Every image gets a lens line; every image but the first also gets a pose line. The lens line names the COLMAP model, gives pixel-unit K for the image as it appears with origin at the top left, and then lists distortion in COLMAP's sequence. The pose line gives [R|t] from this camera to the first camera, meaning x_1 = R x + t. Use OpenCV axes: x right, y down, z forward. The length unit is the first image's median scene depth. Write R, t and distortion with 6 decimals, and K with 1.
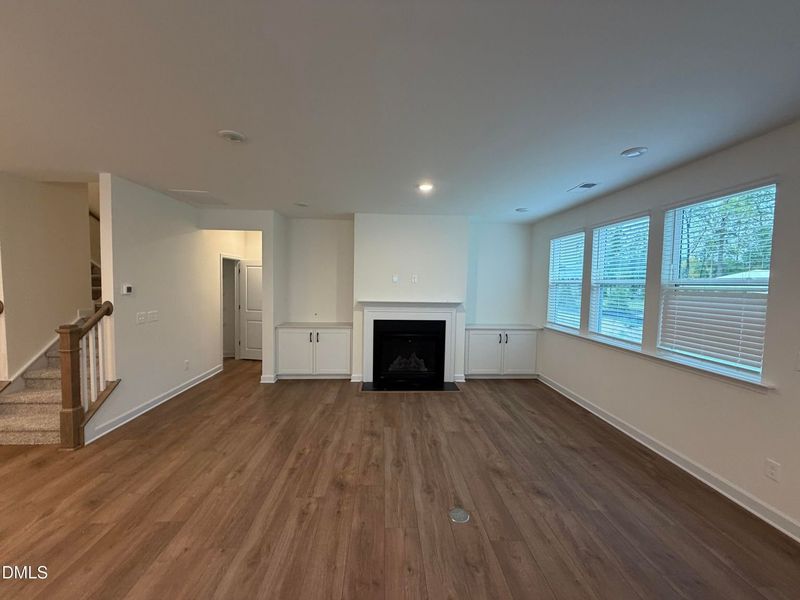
lens RADIAL K [[317.7, 0, 395.5], [0, 317.7, 298.1], [0, 0, 1]] dist [-0.000352, 0.000027]
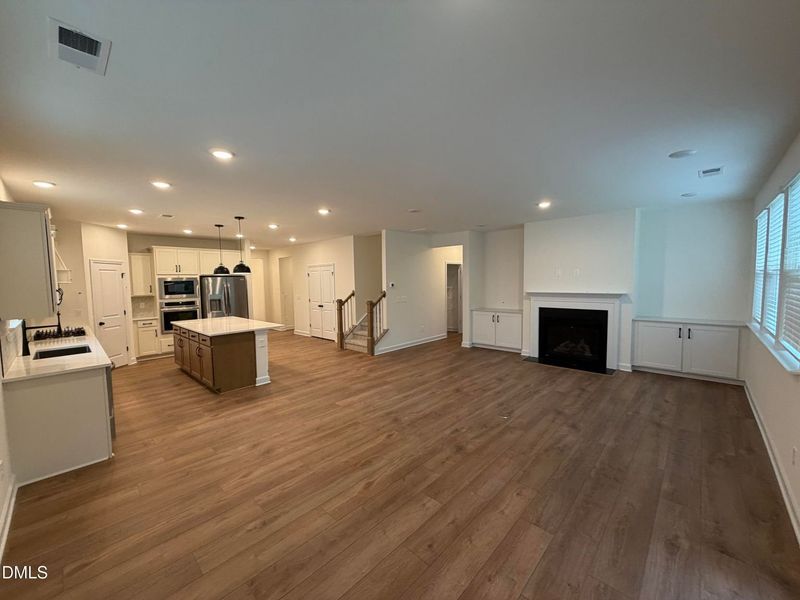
lens RADIAL K [[317.7, 0, 395.5], [0, 317.7, 298.1], [0, 0, 1]] dist [-0.000352, 0.000027]
pose [[0.683037, 0.015698, -0.730215, 0.643313], [-0.007114, 0.999865, 0.014841, 0.025622], [0.730350, -0.004942, 0.683056, -0.356770]]
